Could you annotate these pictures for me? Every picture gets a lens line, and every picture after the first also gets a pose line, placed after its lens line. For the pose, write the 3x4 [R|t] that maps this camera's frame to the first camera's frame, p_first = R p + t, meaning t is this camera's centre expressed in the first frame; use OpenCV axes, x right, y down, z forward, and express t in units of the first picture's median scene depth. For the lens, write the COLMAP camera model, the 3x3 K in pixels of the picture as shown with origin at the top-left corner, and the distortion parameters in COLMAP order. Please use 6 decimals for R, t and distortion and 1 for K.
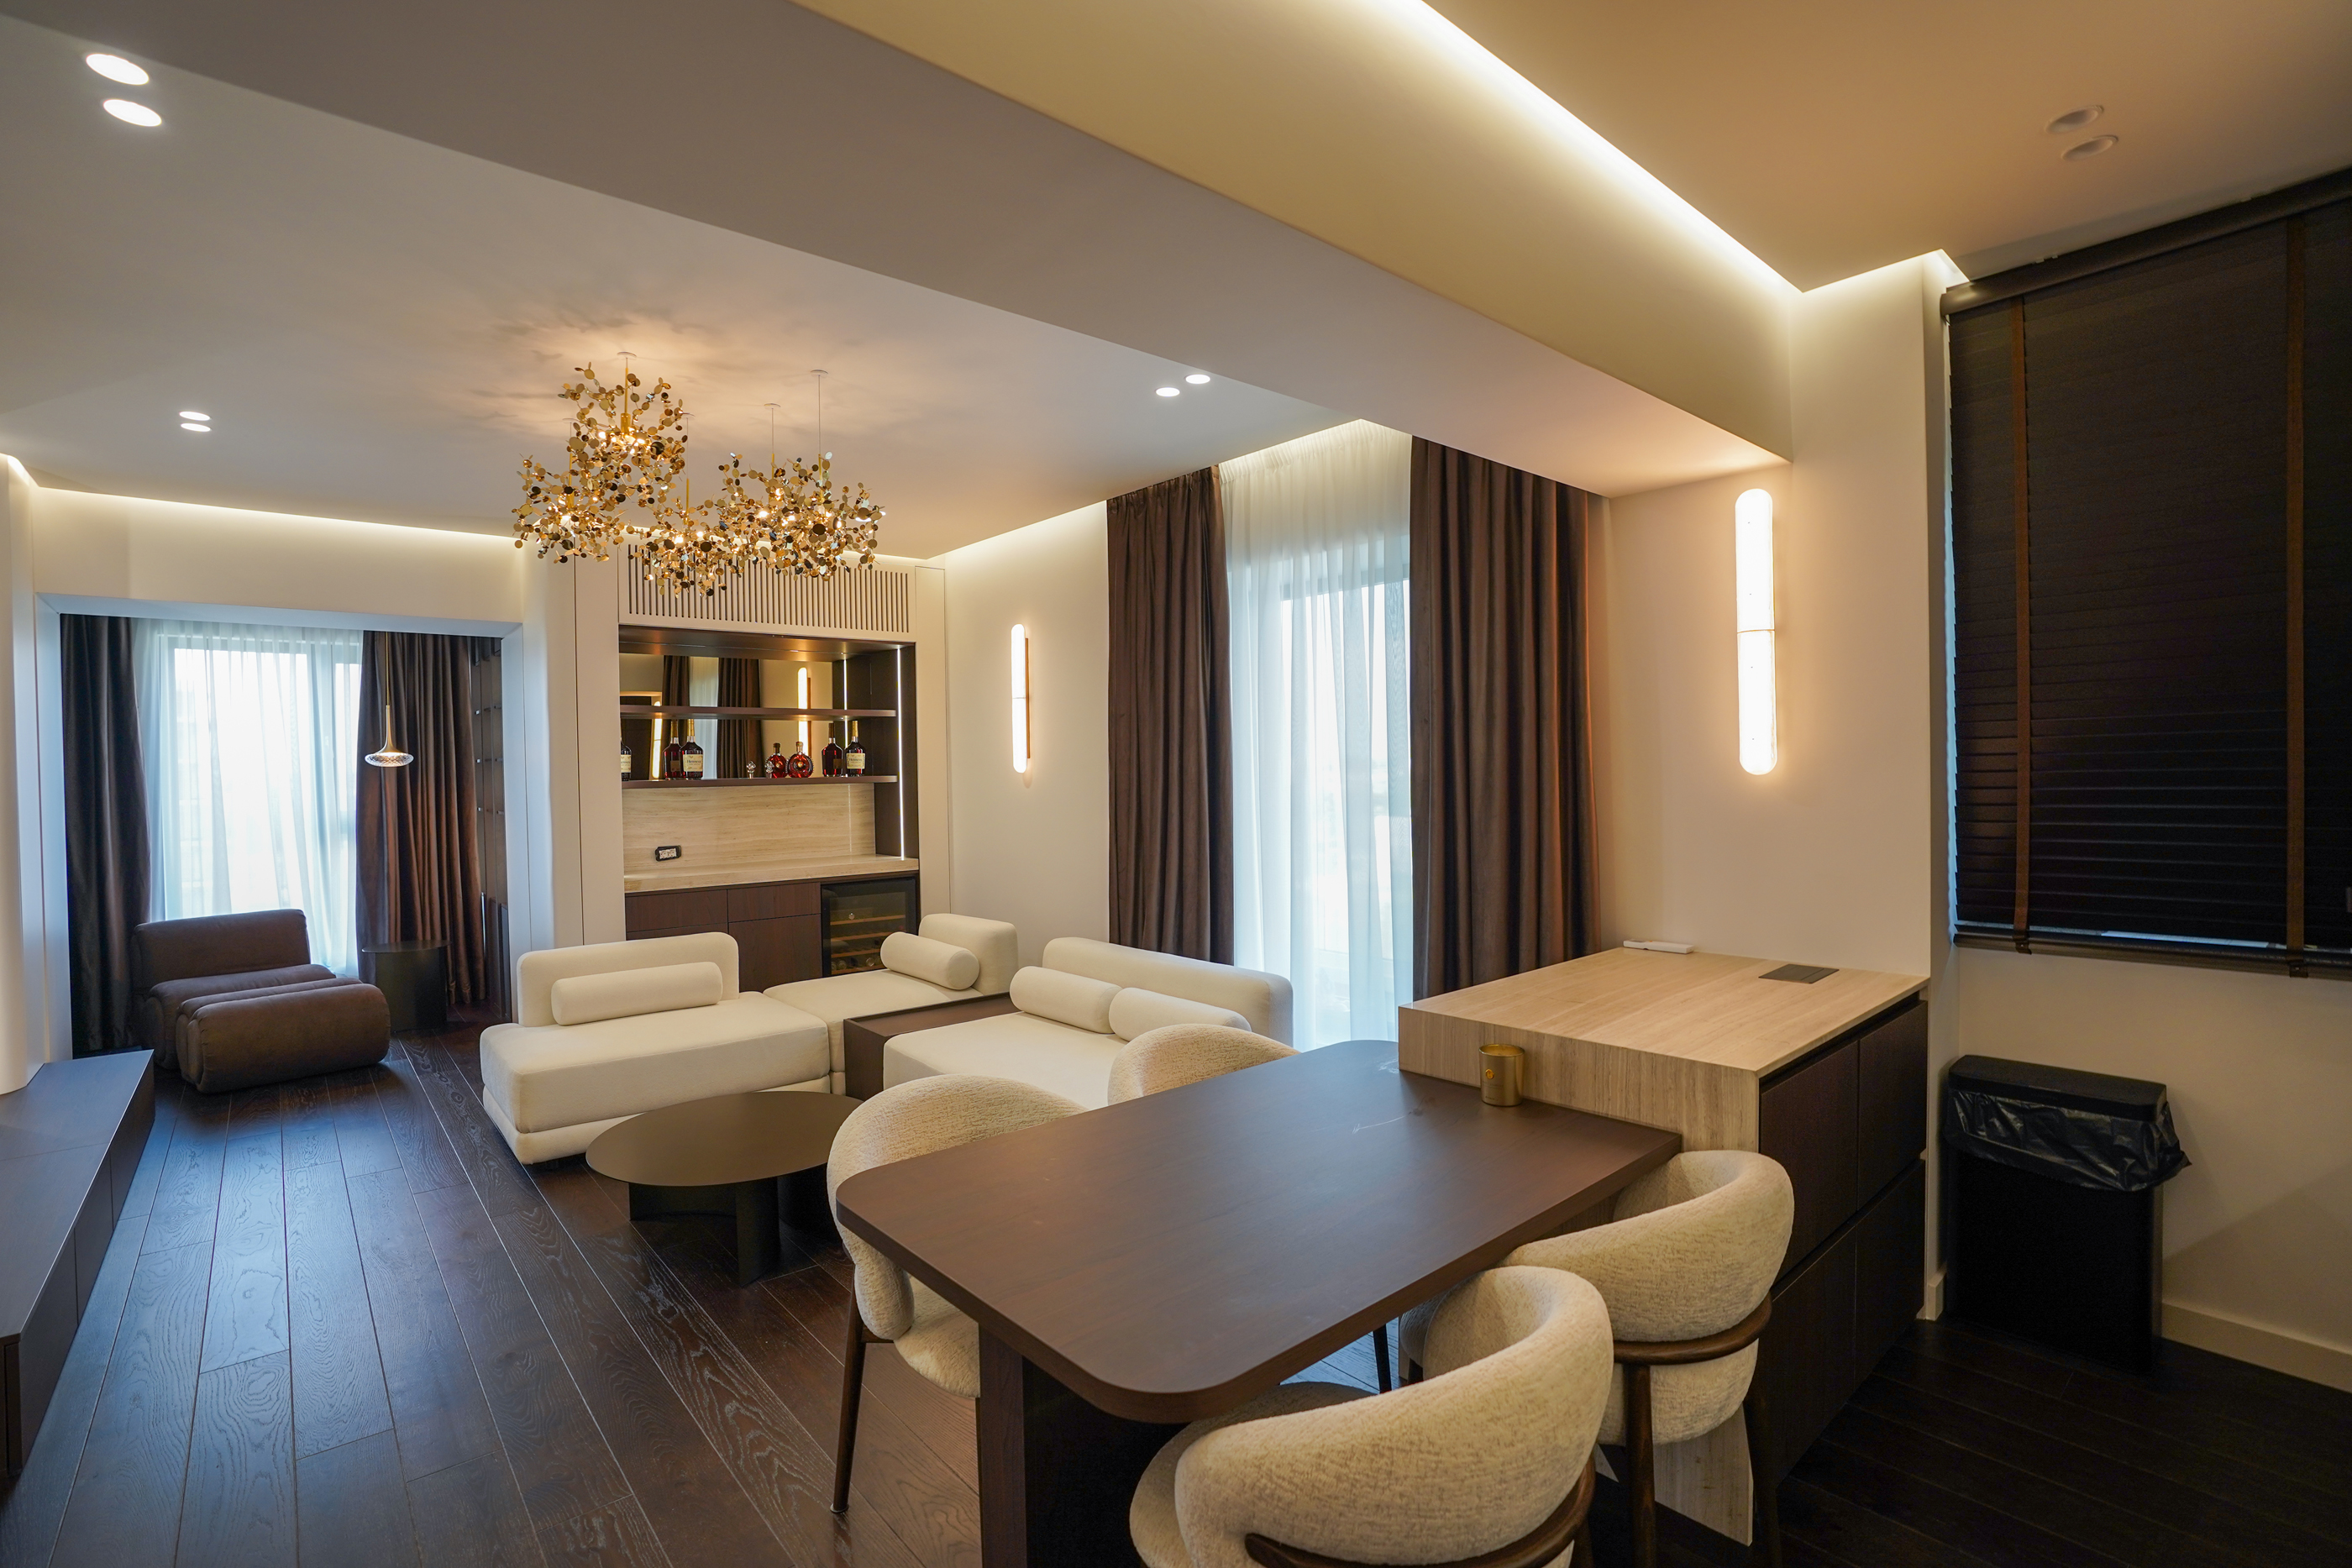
lens RADIAL K [[1078.3, 0, 1154.7], [0, 1078.3, 787.6], [0, 0, 1]] dist [-0.062538, 0.018712]
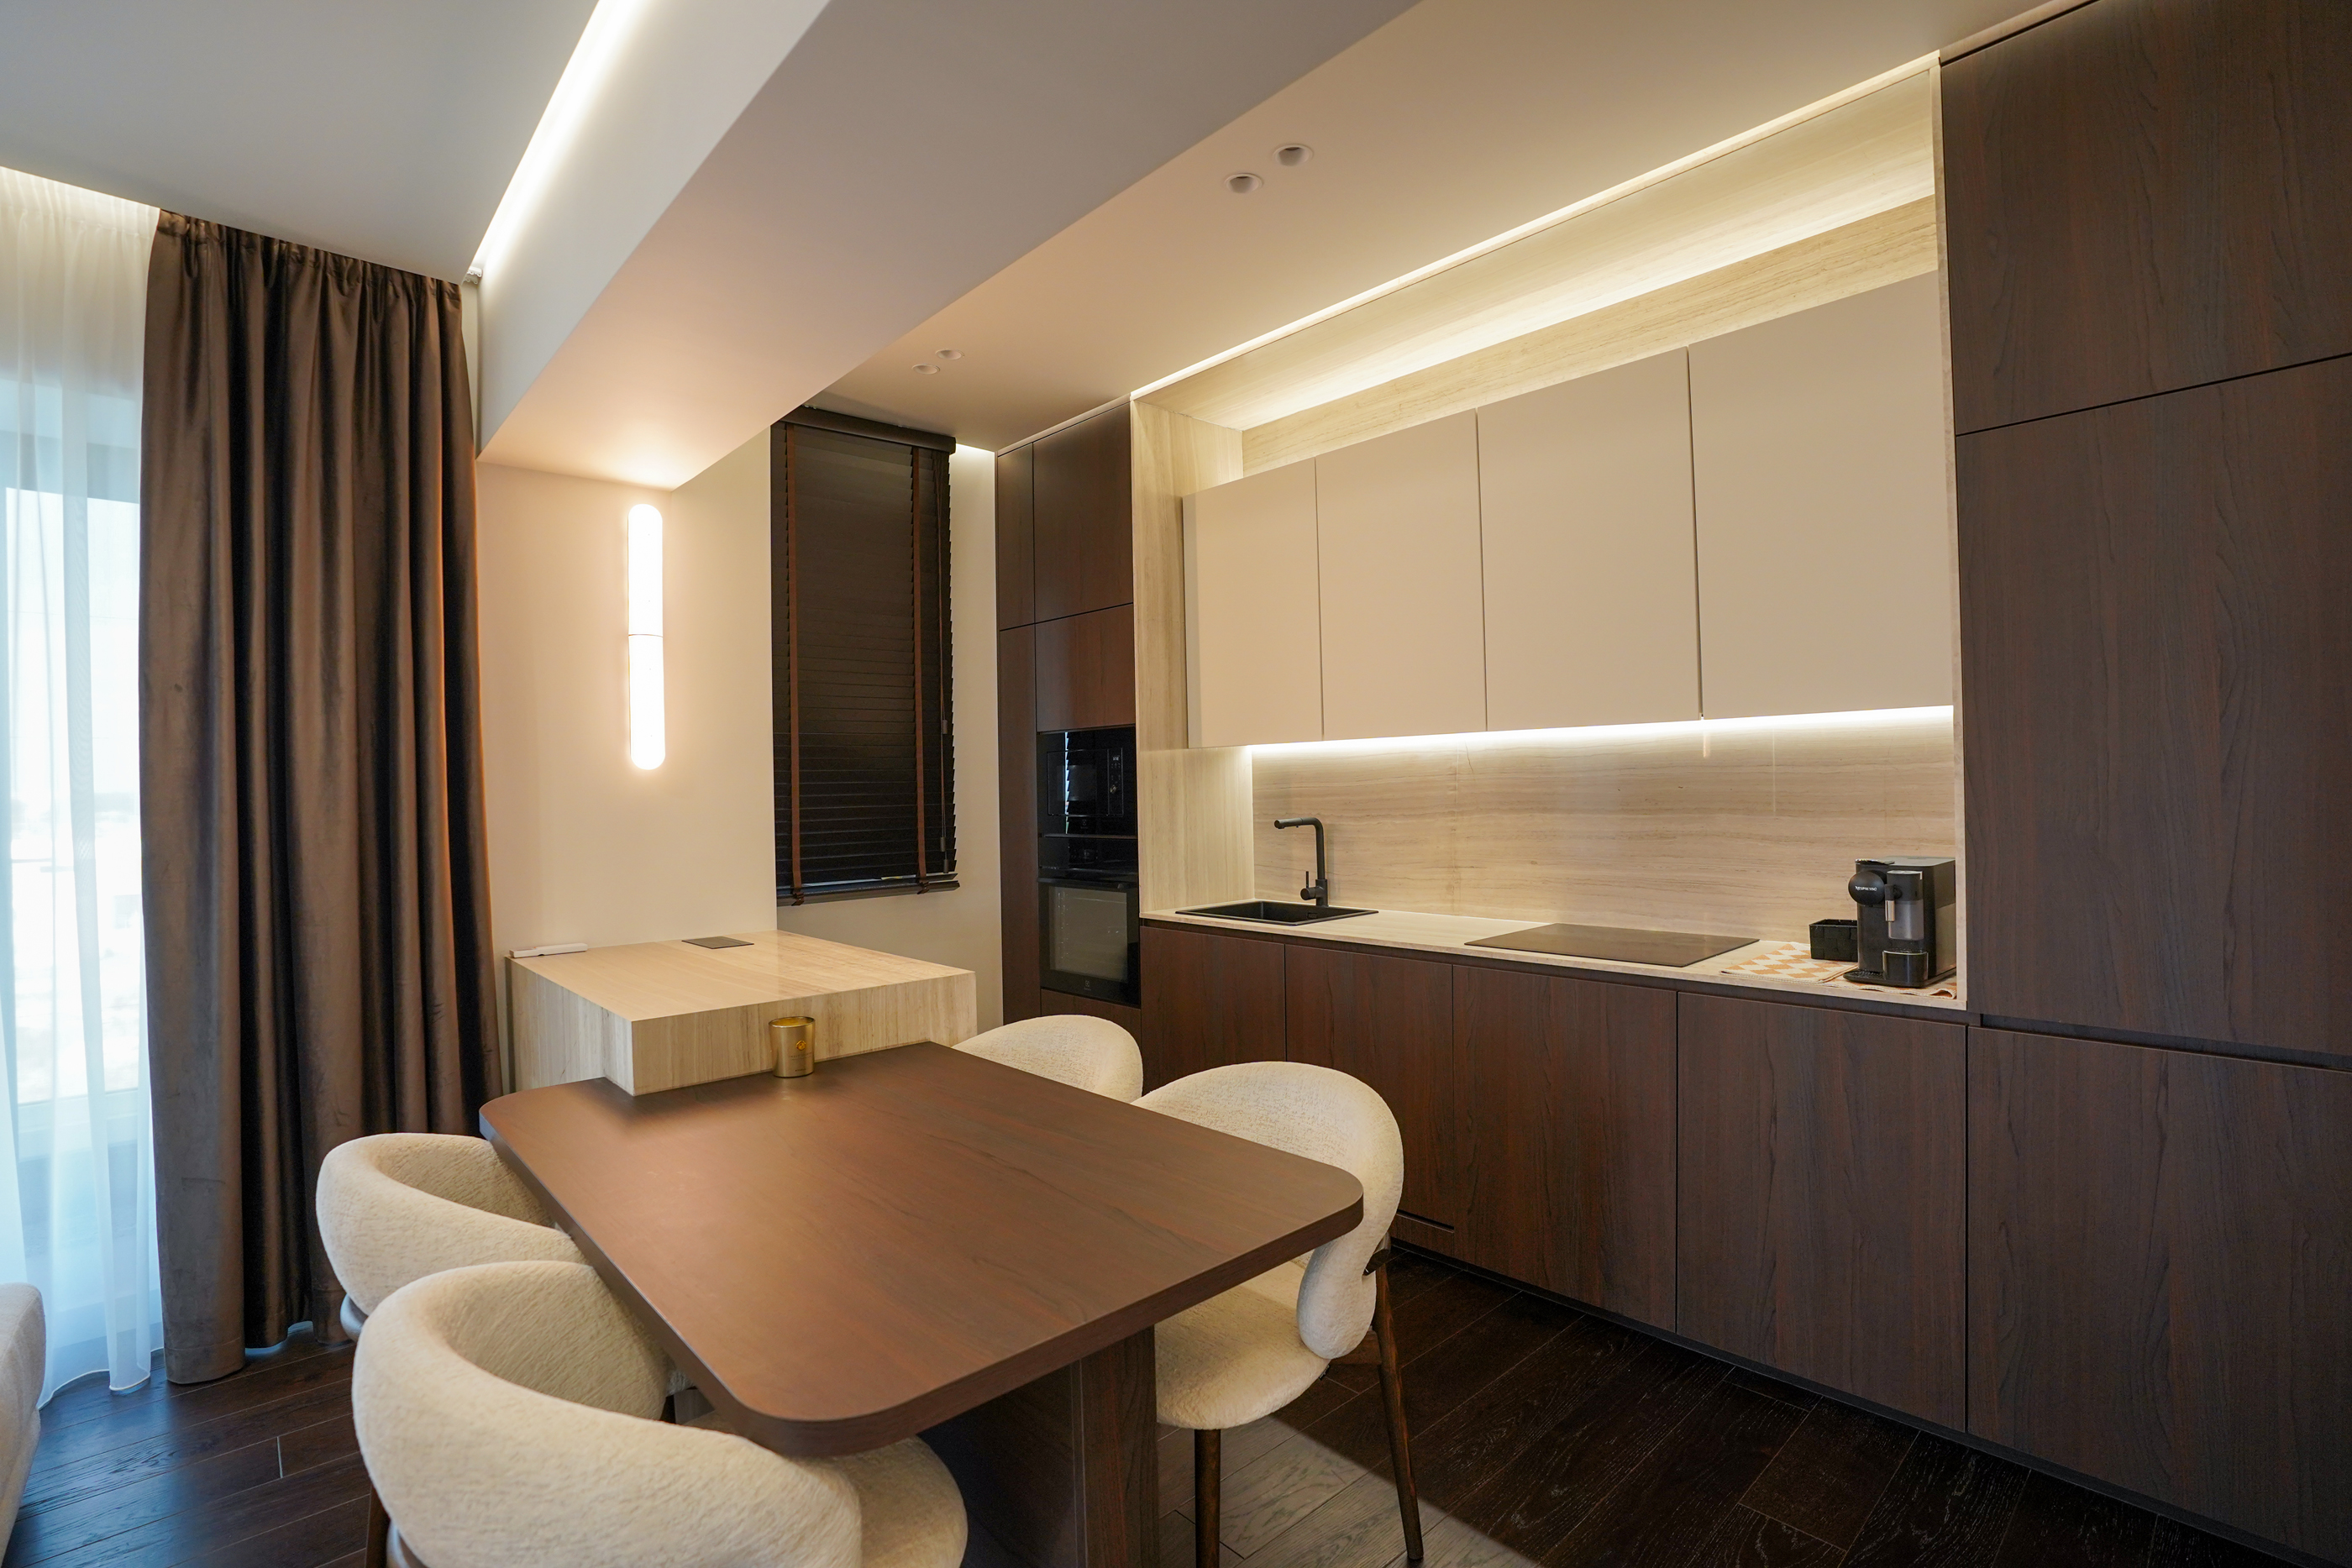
lens RADIAL K [[1078.3, 0, 1169.3], [0, 1078.3, 787.9], [0, 0, 1]] dist [-0.062538, 0.018712]
pose [[-0.033640, 0.015362, 0.999316, -0.293097], [0.036021, 0.999251, -0.014149, 0.022884], [-0.998785, 0.035520, -0.034168, 0.285777]]
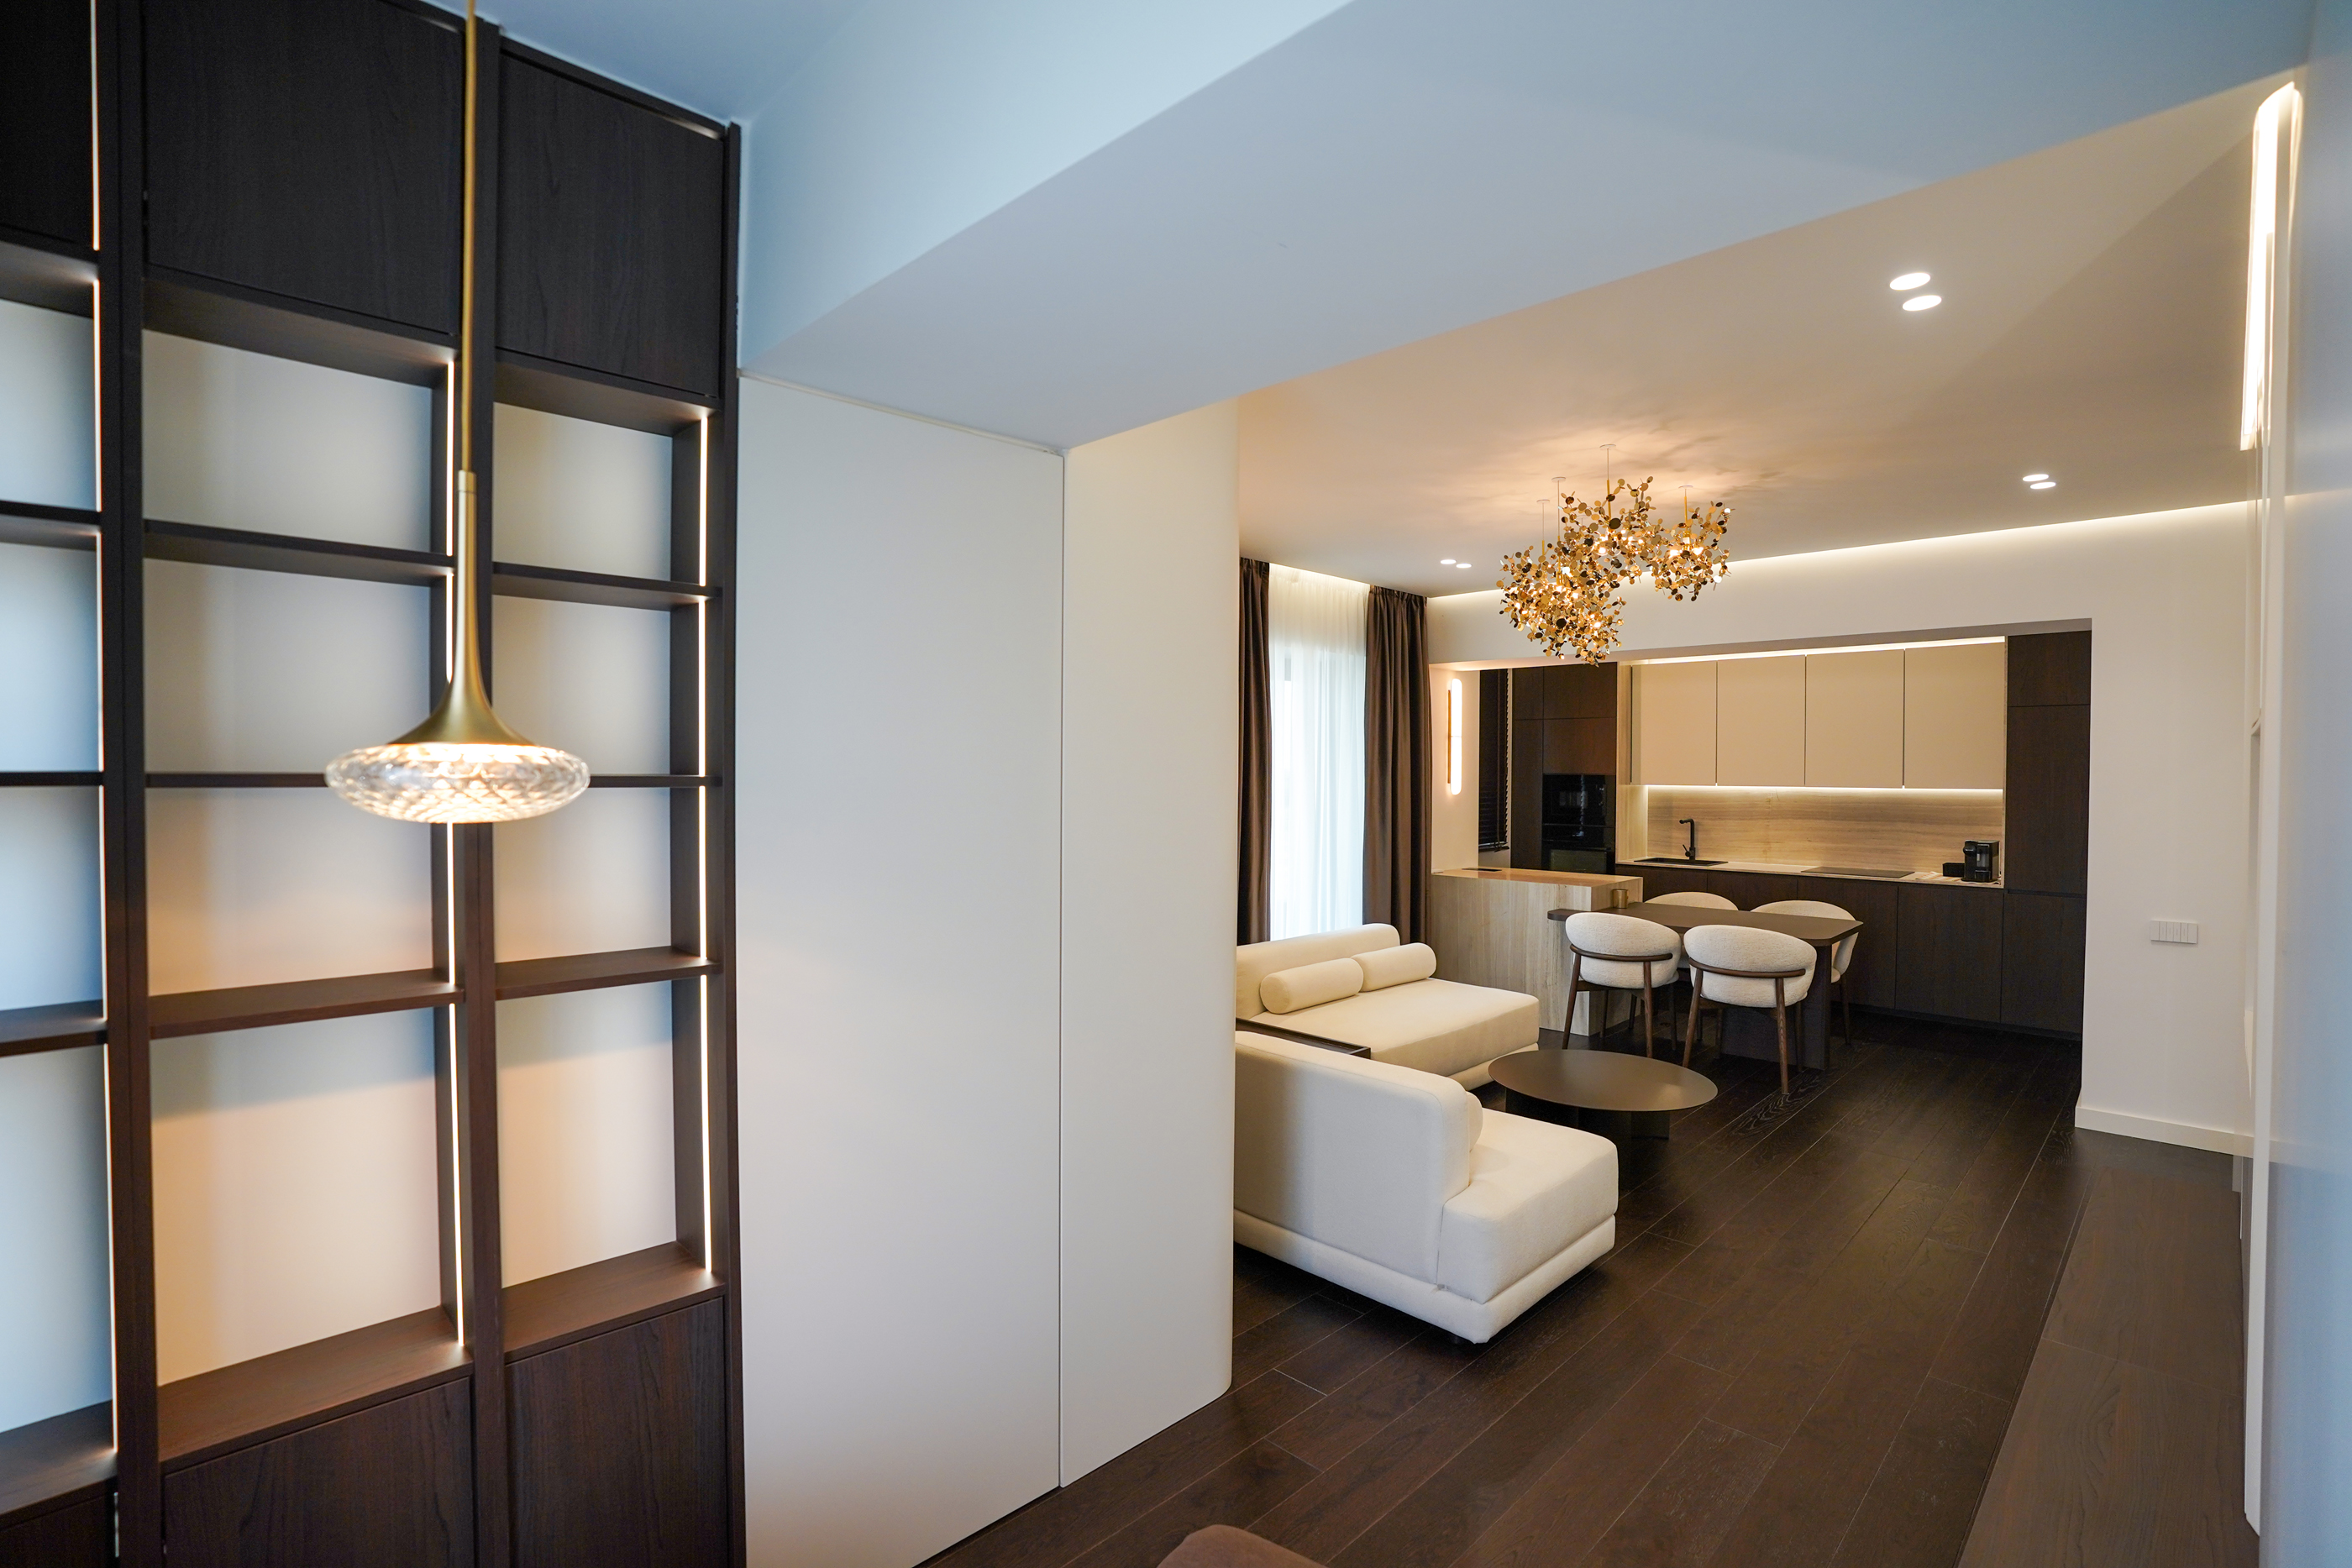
lens RADIAL K [[1078.3, 0, 1163.9], [0, 1078.3, 788.1], [0, 0, 1]] dist [-0.062538, 0.018712]
pose [[-0.069040, -0.003933, 0.997606, -1.060340], [0.015096, 0.999874, 0.004987, -0.027801], [-0.997500, 0.015405, -0.068972, 1.038643]]
